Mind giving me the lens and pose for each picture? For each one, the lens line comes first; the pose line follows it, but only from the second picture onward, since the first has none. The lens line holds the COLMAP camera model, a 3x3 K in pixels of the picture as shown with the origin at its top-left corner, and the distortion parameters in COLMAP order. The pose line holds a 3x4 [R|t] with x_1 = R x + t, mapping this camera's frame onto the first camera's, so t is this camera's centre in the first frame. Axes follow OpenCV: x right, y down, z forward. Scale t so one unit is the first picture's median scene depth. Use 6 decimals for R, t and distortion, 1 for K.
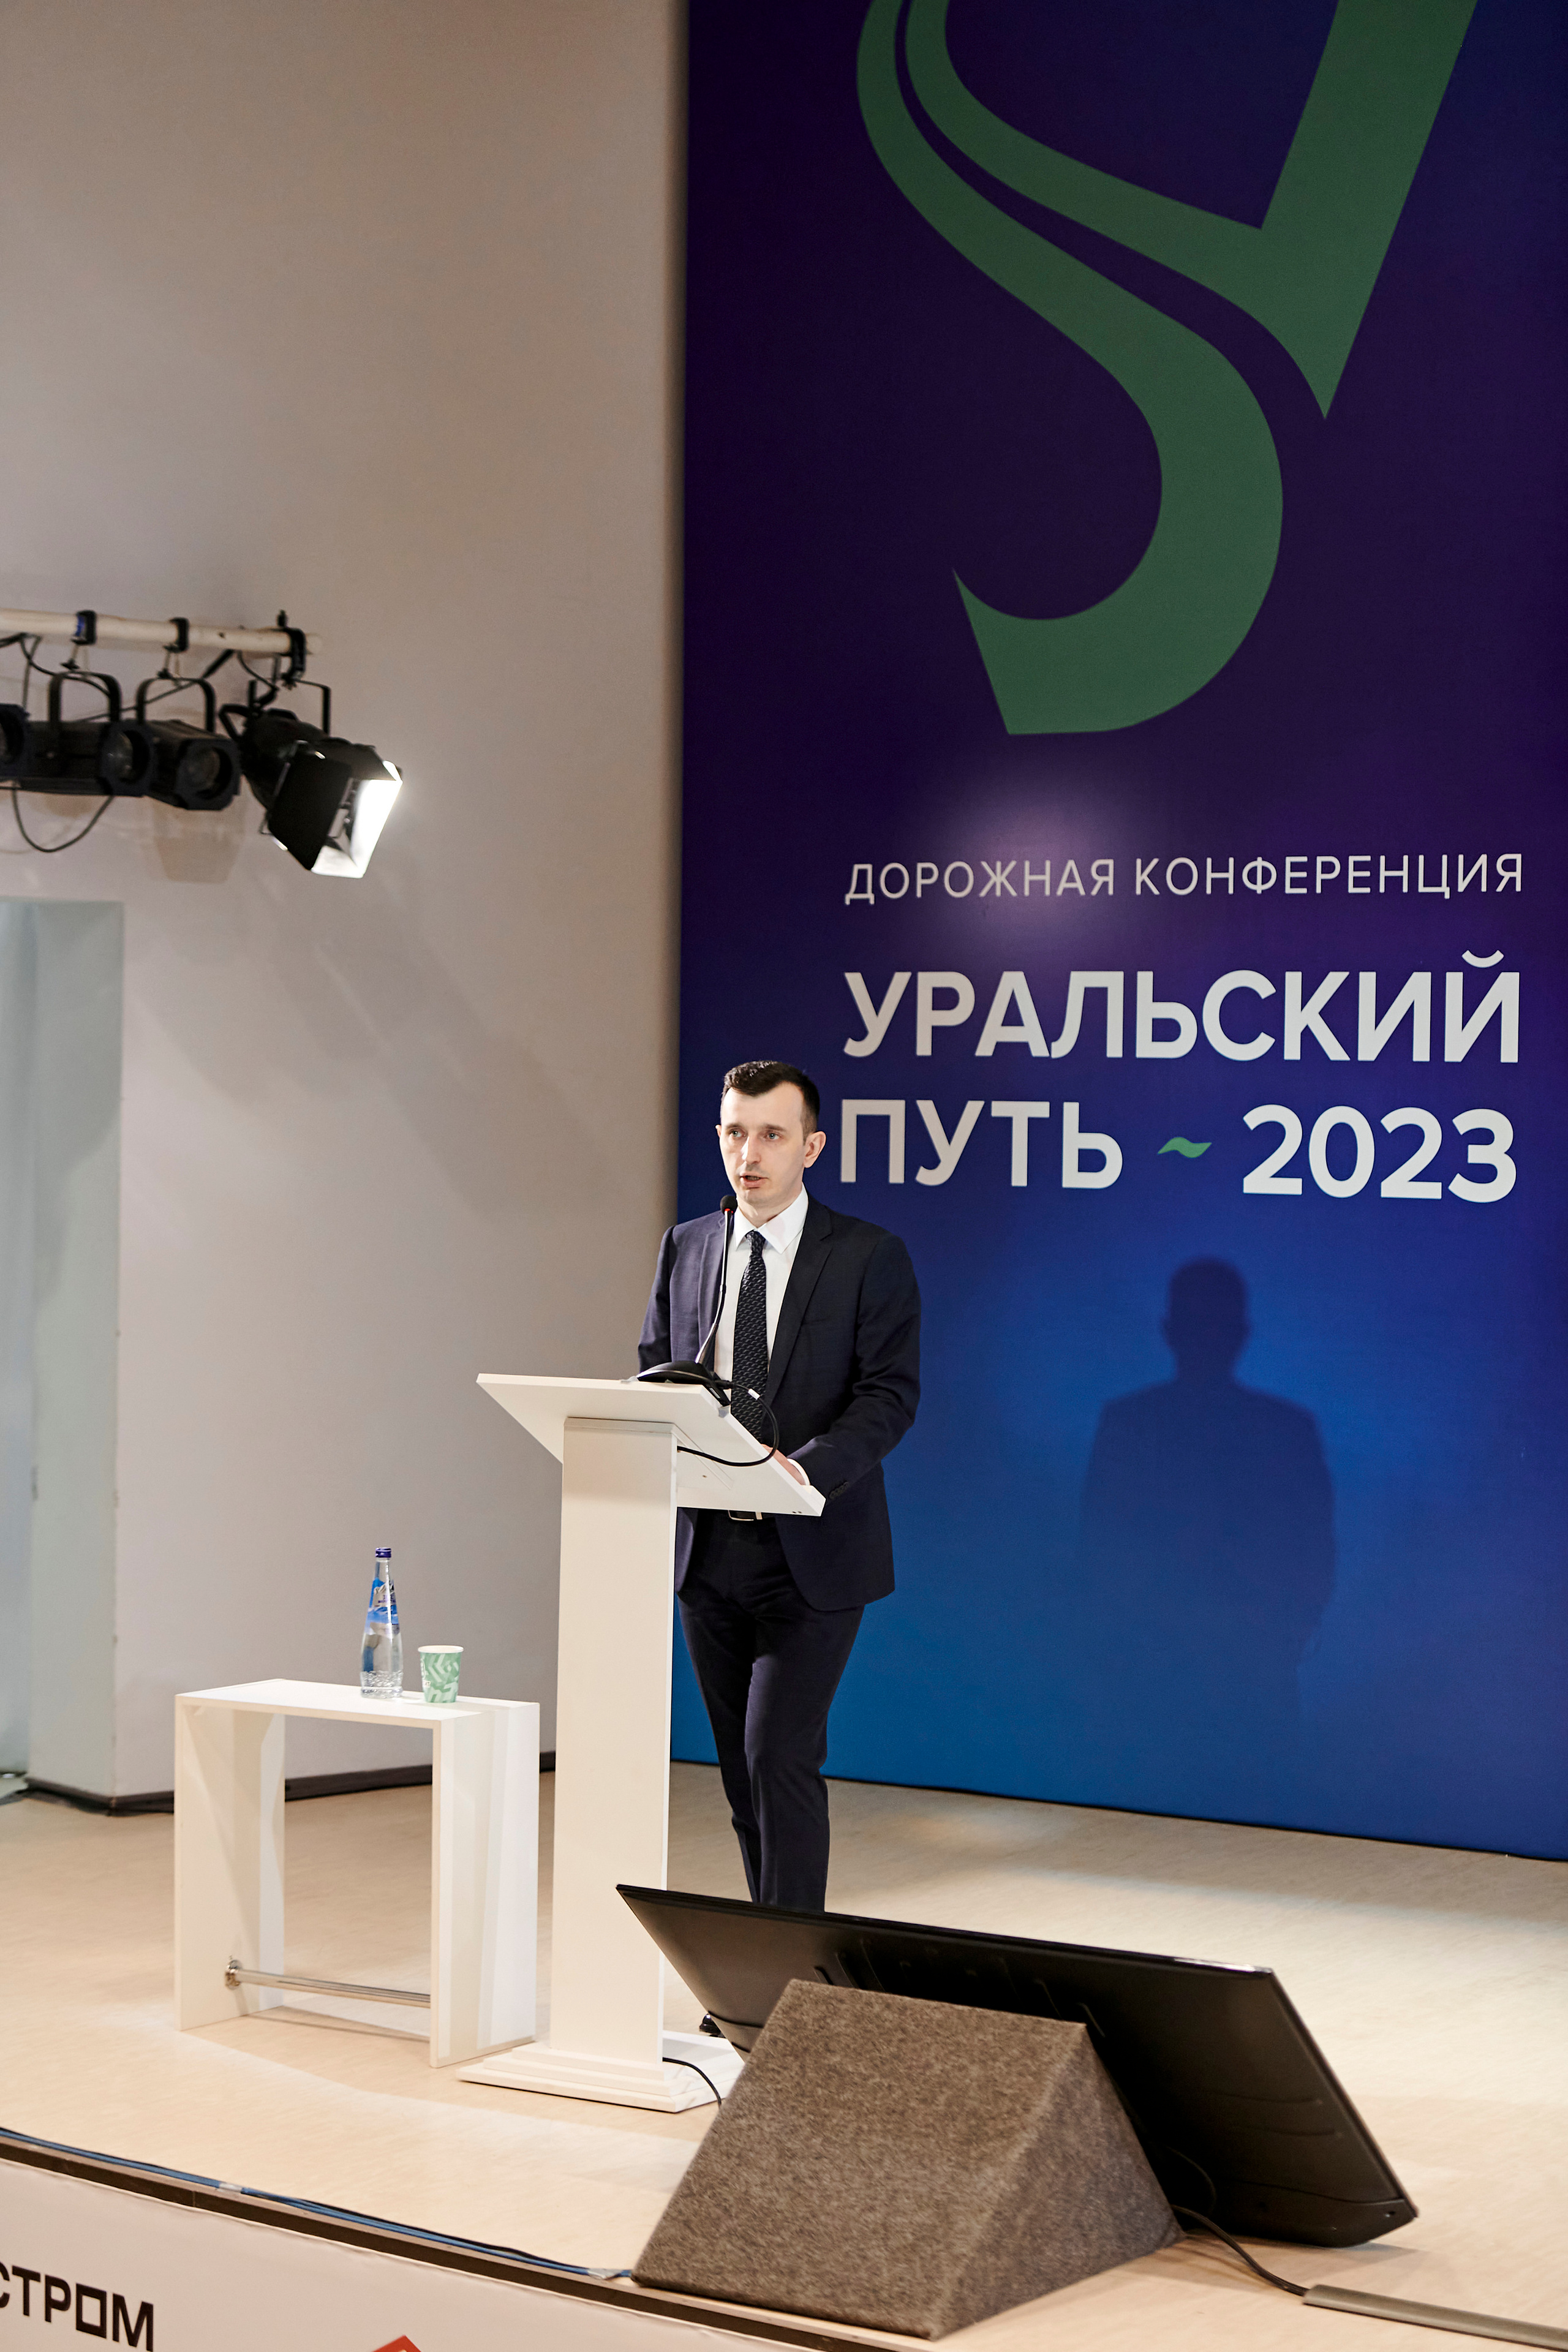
lens RADIAL K [[4753.7, 0, 791.2], [0, 4753.7, 1169.5], [0, 0, 1]] dist [-0.035443, 0.000000]
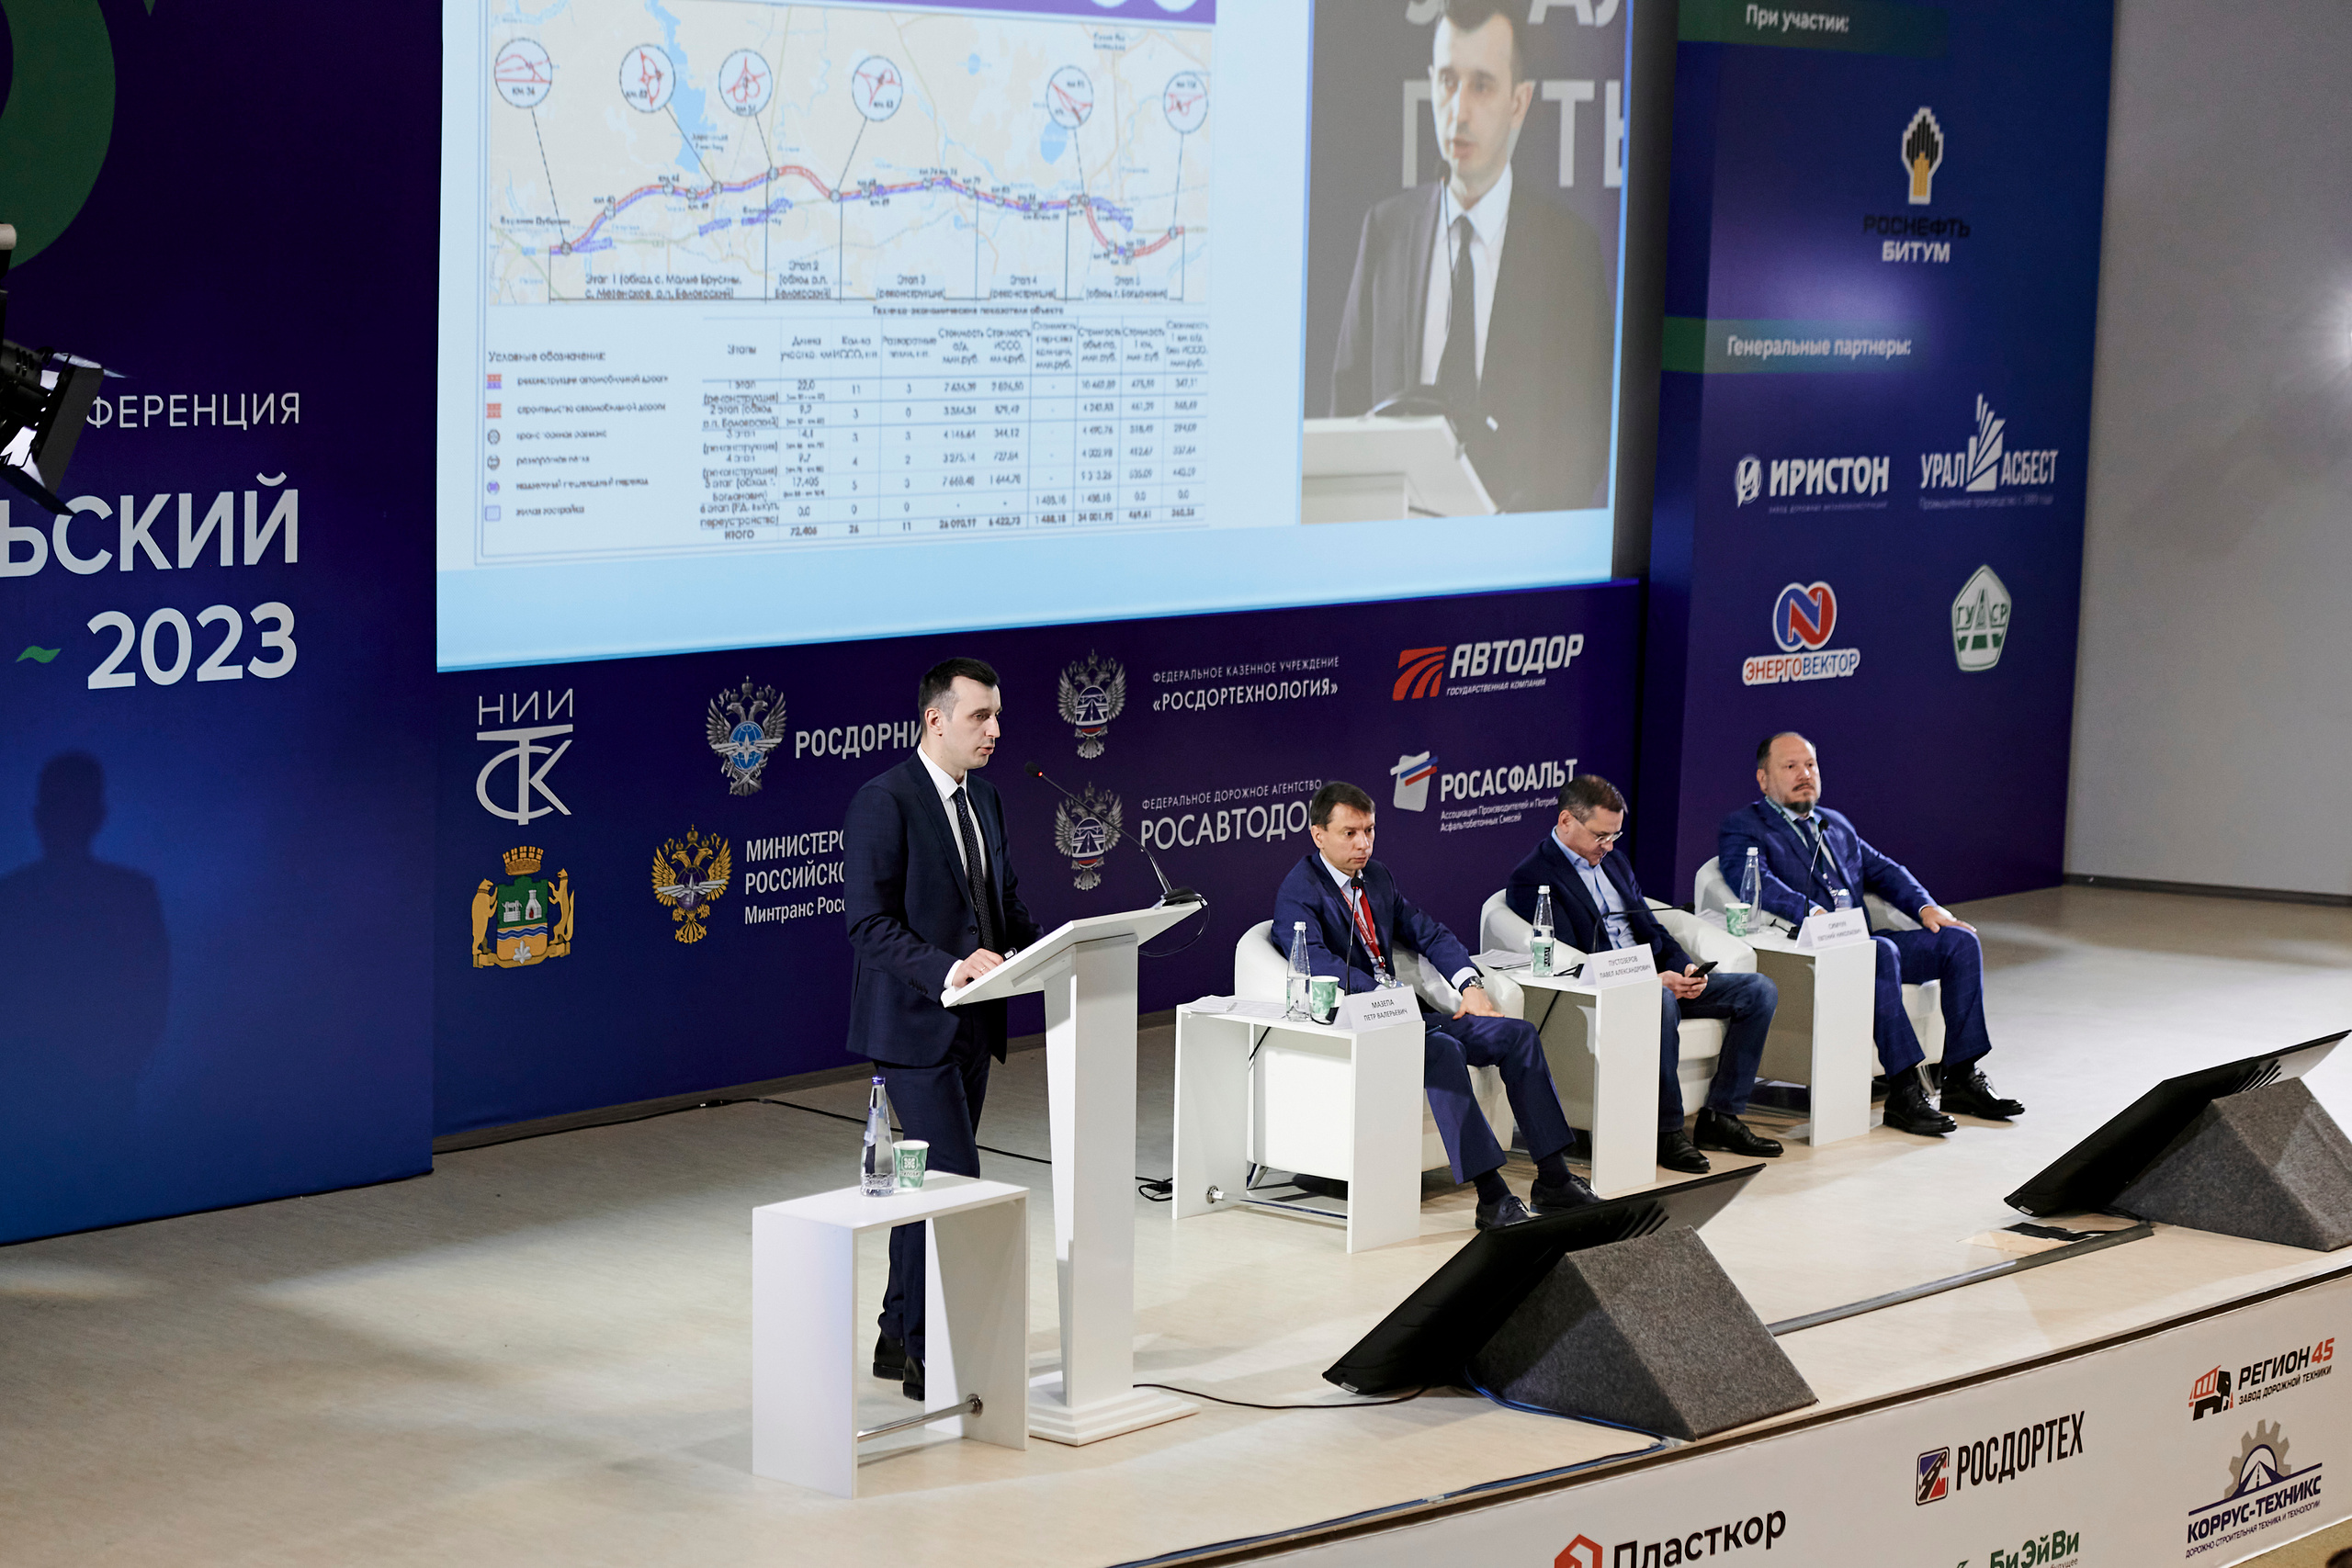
lens RADIAL K [[4753.2, 0, 1158.4], [0, 4753.2, 782.4], [0, 0, 1]] dist [-0.035443, 0.000000]
pose [[0.145844, -0.130113, 0.980714, -1.008798], [-0.000909, 0.991296, 0.131652, -0.125795], [-0.989307, -0.020092, 0.144457, 0.590054]]
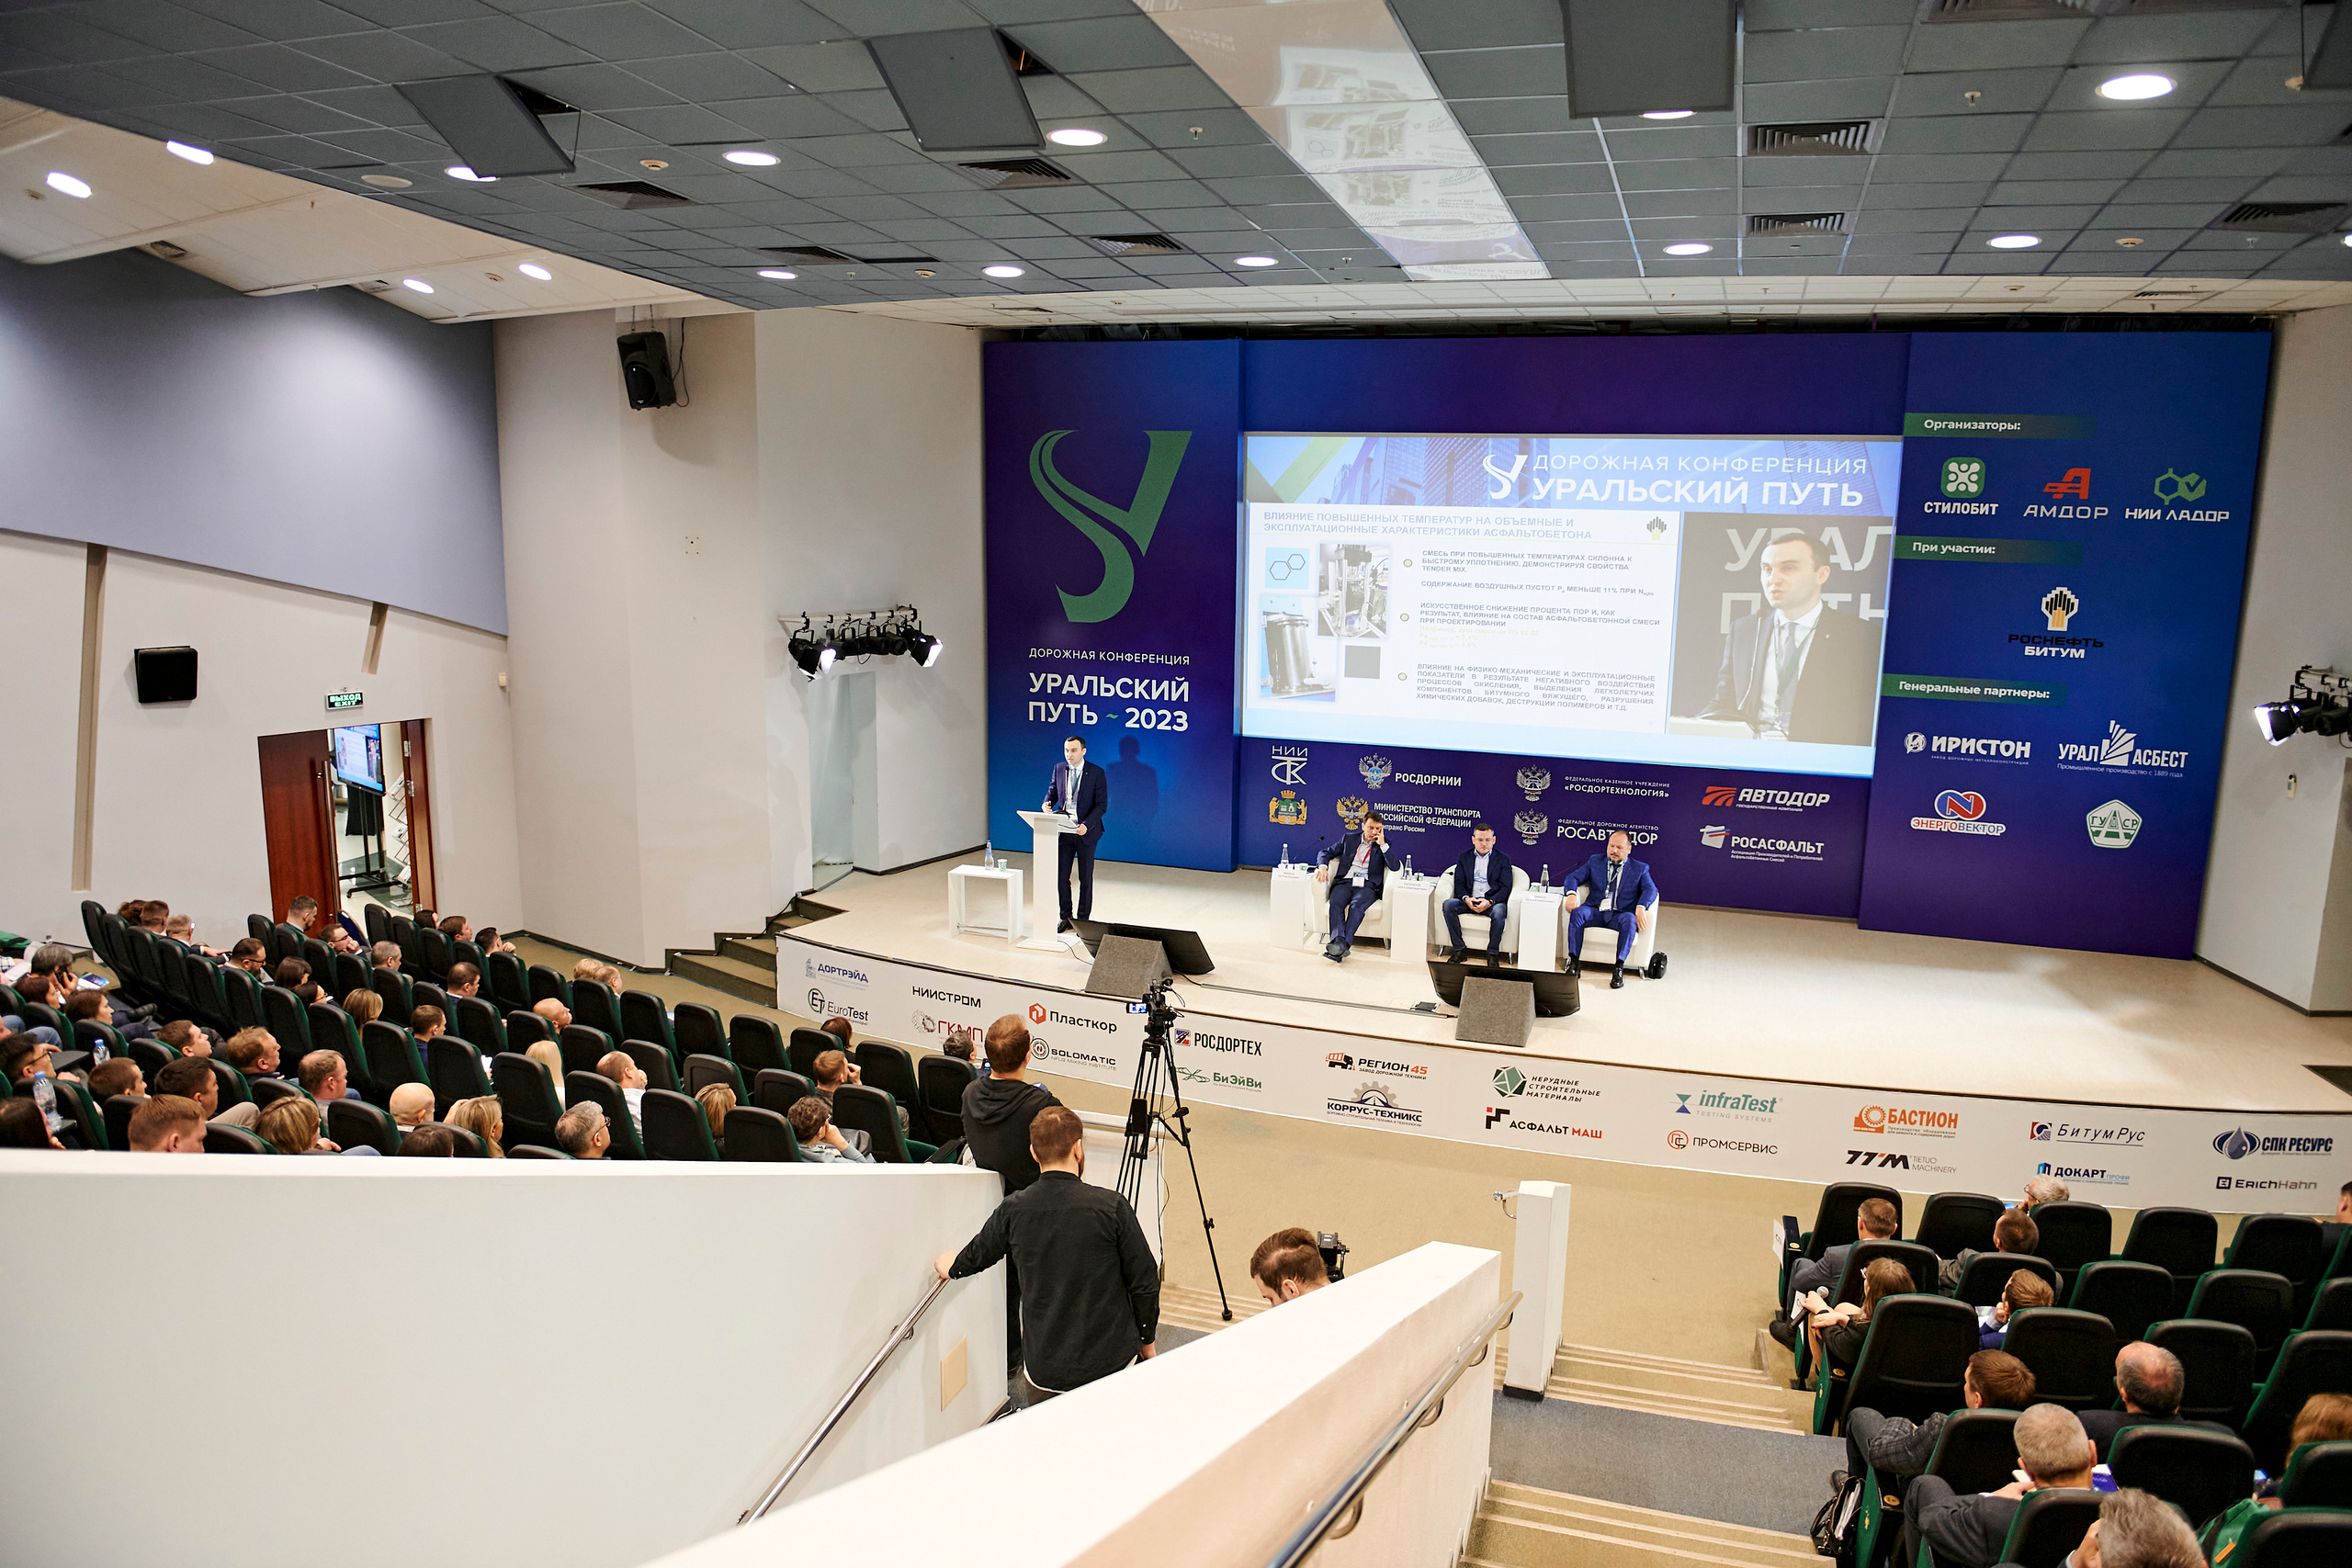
lens RADIAL K [[1604.9, 0, 1196.6], [0, 1604.9, 761.6], [0, 0, 1]] dist [-0.046867, -0.001256]
pose [[0.968030, -0.041642, 0.247355, -0.224244], [0.003043, 0.988000, 0.154421, -0.202425], [-0.250817, -0.148731, 0.956541, -0.498673]]
